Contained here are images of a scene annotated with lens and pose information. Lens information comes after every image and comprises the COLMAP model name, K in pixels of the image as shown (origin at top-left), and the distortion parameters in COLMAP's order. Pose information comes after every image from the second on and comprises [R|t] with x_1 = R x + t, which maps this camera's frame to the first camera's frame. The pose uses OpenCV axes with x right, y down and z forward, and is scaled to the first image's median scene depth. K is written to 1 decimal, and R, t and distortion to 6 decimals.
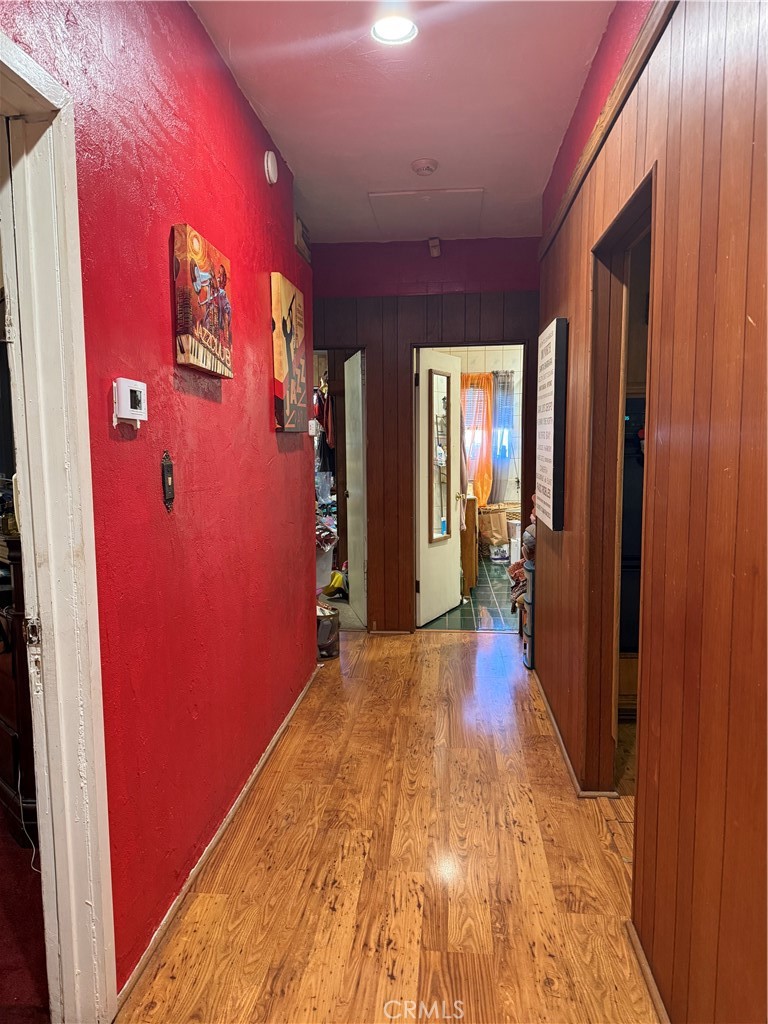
lens RADIAL K [[721.9, 0, 384.0], [0, 721.9, 512.0], [0, 0, 1]] dist [0.002330, -0.000041]
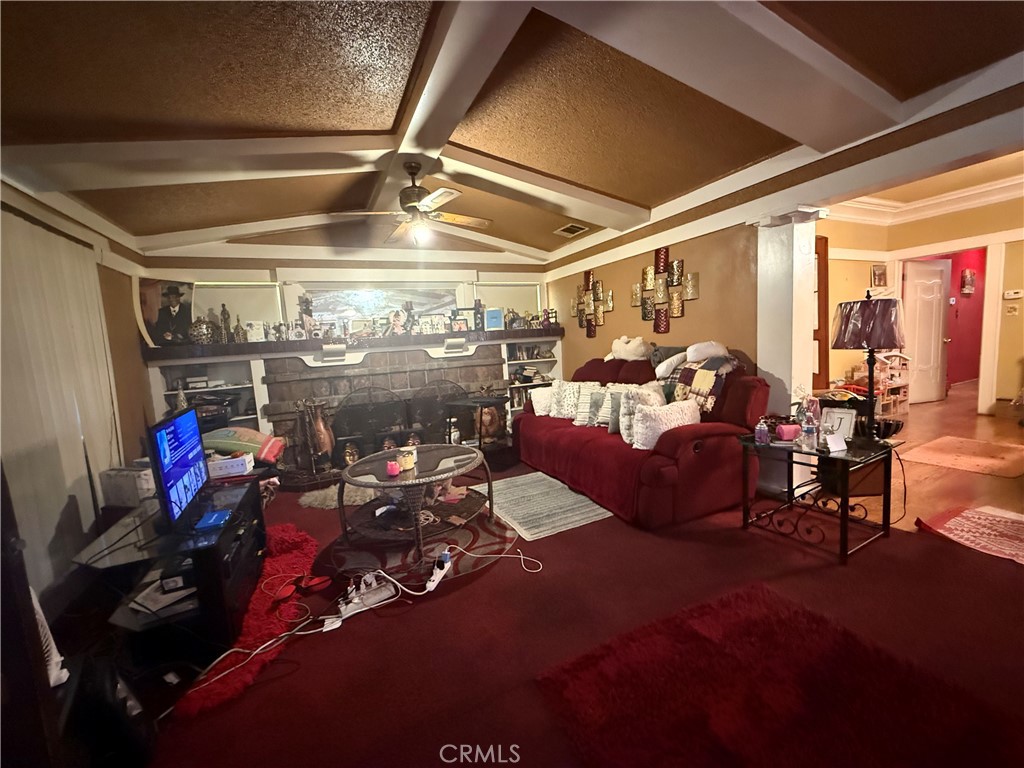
lens RADIAL K [[410.1, 0, 512.0], [0, 410.1, 384.0], [0, 0, 1]] dist [0.000147, -0.000274]
pose [[0.509478, 0.071729, -0.857489, 0.553918], [-0.027129, 0.997363, 0.067311, 0.293217], [0.860056, -0.011030, 0.510080, -2.791928]]
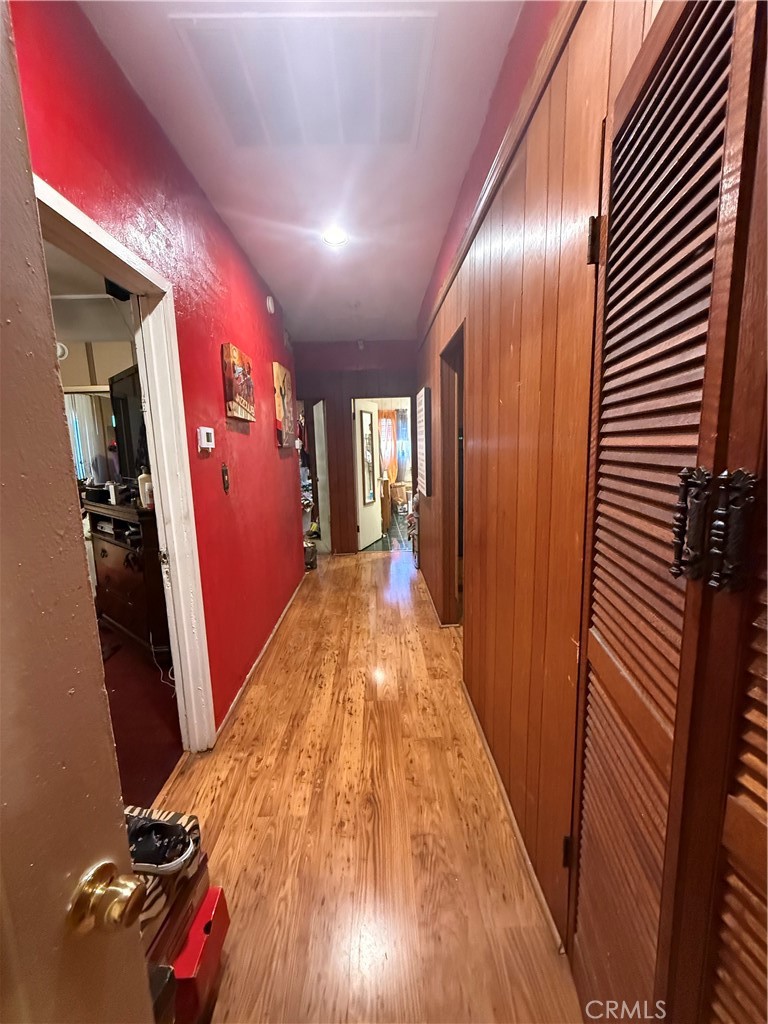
lens RADIAL K [[410.1, 0, 381.8], [0, 410.1, 508.9], [0, 0, 1]] dist [0.000147, -0.000274]
pose [[0.993957, -0.035717, 0.103799, -0.001095], [0.030195, 0.998069, 0.054289, -0.005593], [-0.105538, -0.050827, 0.993115, -0.099248]]
